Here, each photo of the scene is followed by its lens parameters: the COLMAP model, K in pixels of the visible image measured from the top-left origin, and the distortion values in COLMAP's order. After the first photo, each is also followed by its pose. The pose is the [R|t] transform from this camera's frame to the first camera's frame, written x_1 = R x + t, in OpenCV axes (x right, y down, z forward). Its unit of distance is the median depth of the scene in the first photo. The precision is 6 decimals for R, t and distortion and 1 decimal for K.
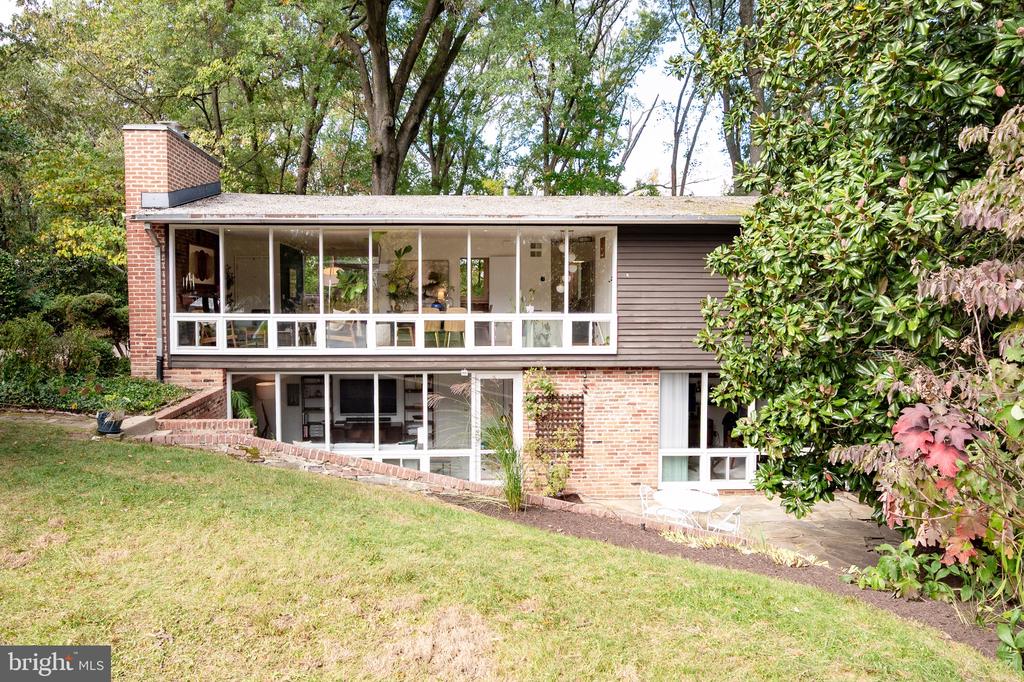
lens RADIAL K [[539.4, 0, 512.0], [0, 539.4, 341.0], [0, 0, 1]] dist [0.001142, 0.000184]
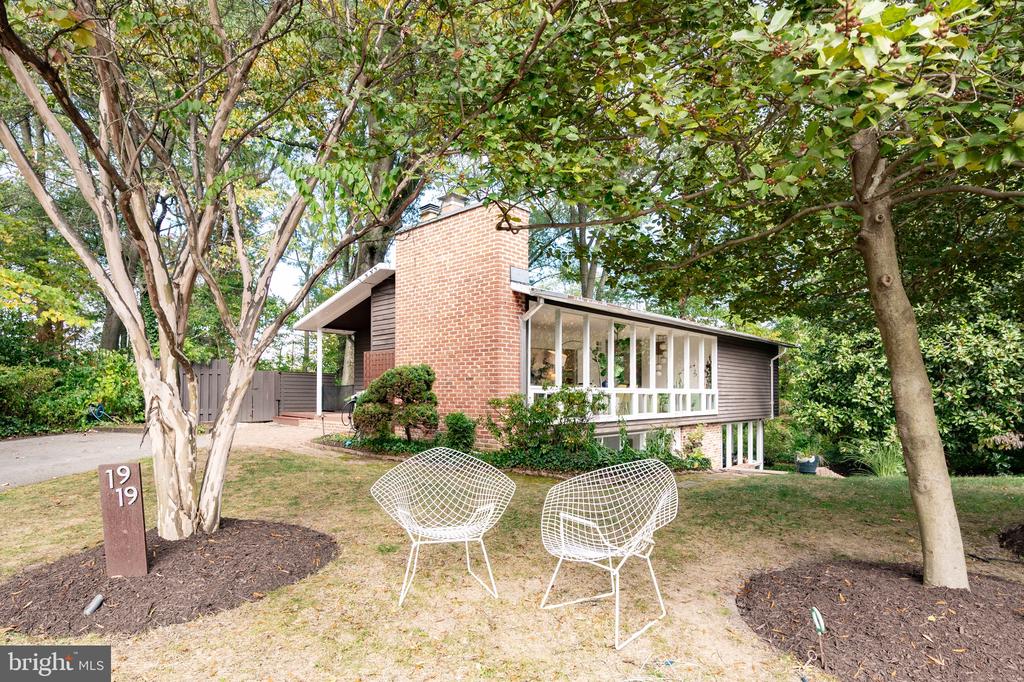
lens RADIAL K [[539.4, 0, 512.0], [0, 539.4, 341.0], [0, 0, 1]] dist [0.001142, 0.000184]
pose [[0.632663, 0.074489, 0.770836, -1.462339], [0.034593, 0.991652, -0.124219, -0.014334], [-0.773654, 0.105254, 0.624805, 0.398554]]
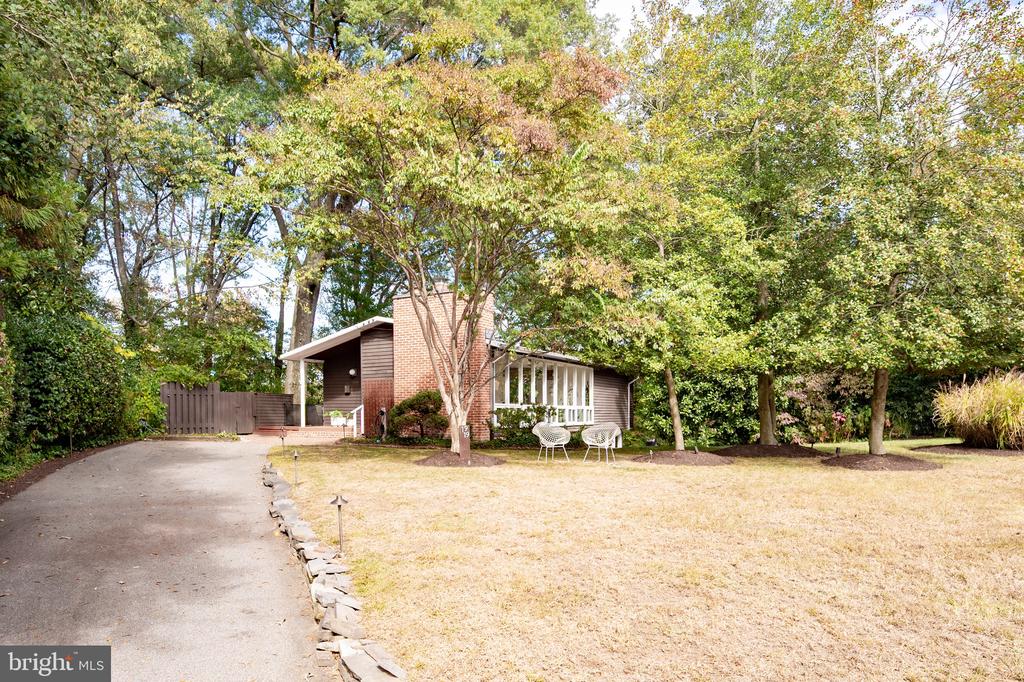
lens RADIAL K [[576.5, 0, 512.0], [0, 576.5, 341.0], [0, 0, 1]] dist [-0.004807, -0.000446]
pose [[0.414411, 0.108715, 0.903573, -2.093033], [0.047548, 0.988897, -0.140789, 0.001510], [-0.908847, 0.101307, 0.404640, 0.273947]]
